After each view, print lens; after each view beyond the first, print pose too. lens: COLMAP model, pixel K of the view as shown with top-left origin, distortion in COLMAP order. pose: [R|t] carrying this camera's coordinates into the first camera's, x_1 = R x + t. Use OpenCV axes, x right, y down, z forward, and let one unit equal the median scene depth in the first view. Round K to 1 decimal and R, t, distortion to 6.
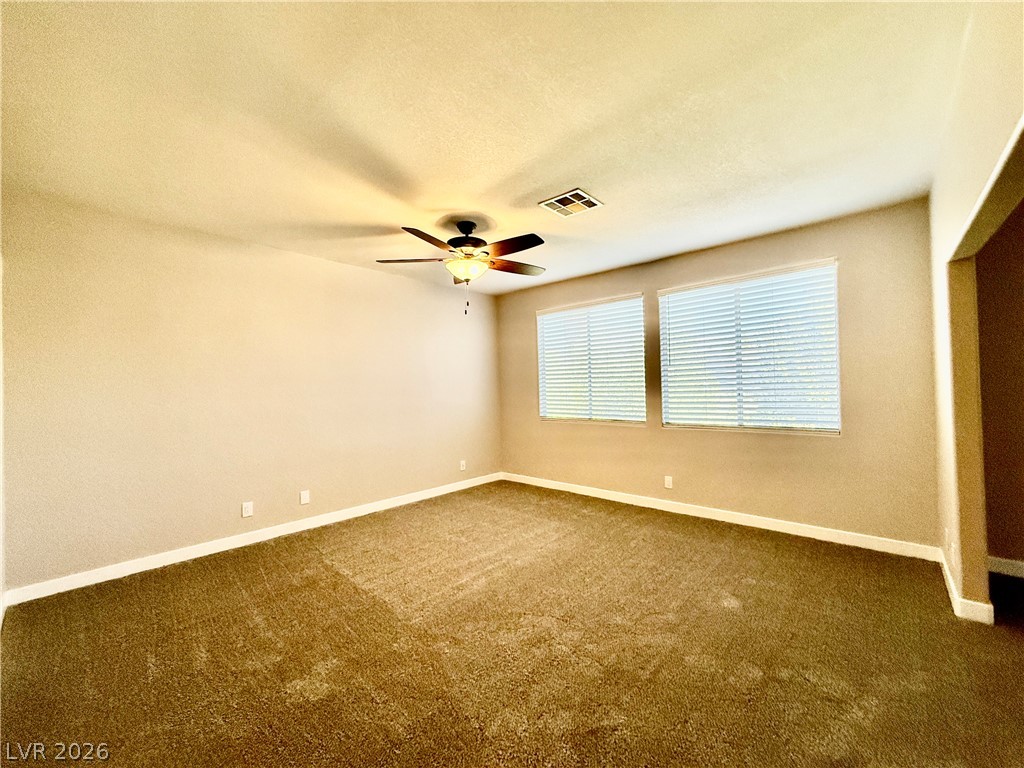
lens RADIAL K [[408.3, 0, 508.7], [0, 408.3, 384.0], [0, 0, 1]] dist [-0.000177, -0.000151]
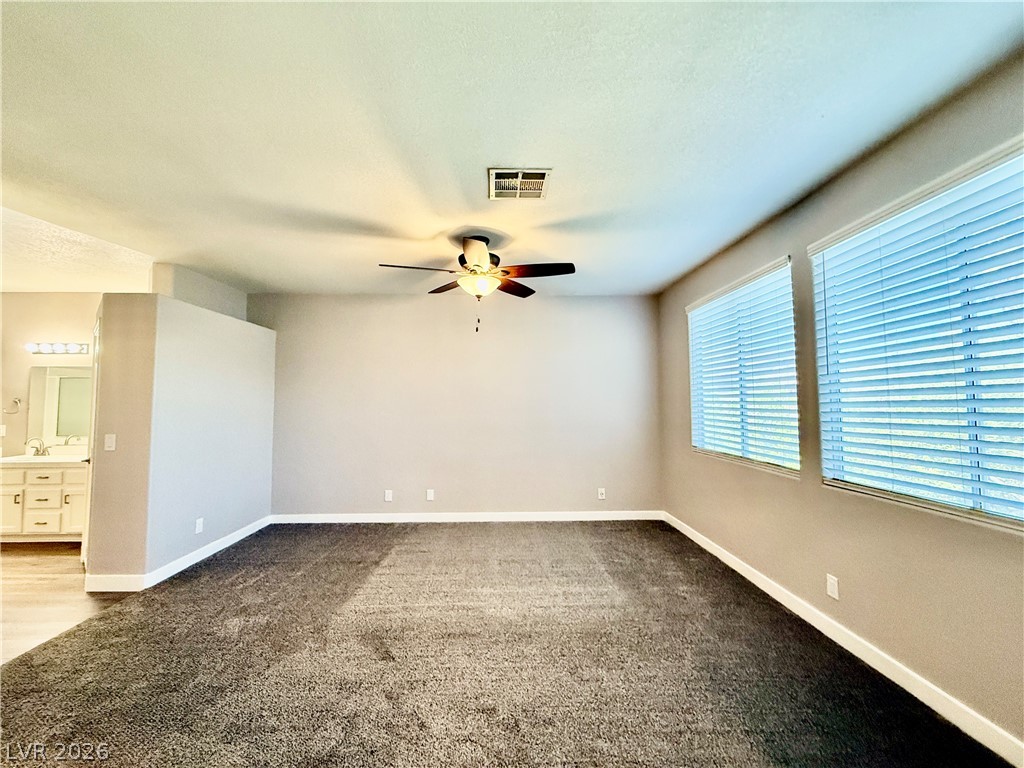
lens RADIAL K [[408.3, 0, 508.7], [0, 408.3, 384.0], [0, 0, 1]] dist [-0.000177, -0.000151]
pose [[0.690987, -0.017747, -0.722650, 0.578493], [-0.002836, 0.999624, -0.027262, -0.019198], [0.722862, 0.020887, 0.690677, 0.351763]]
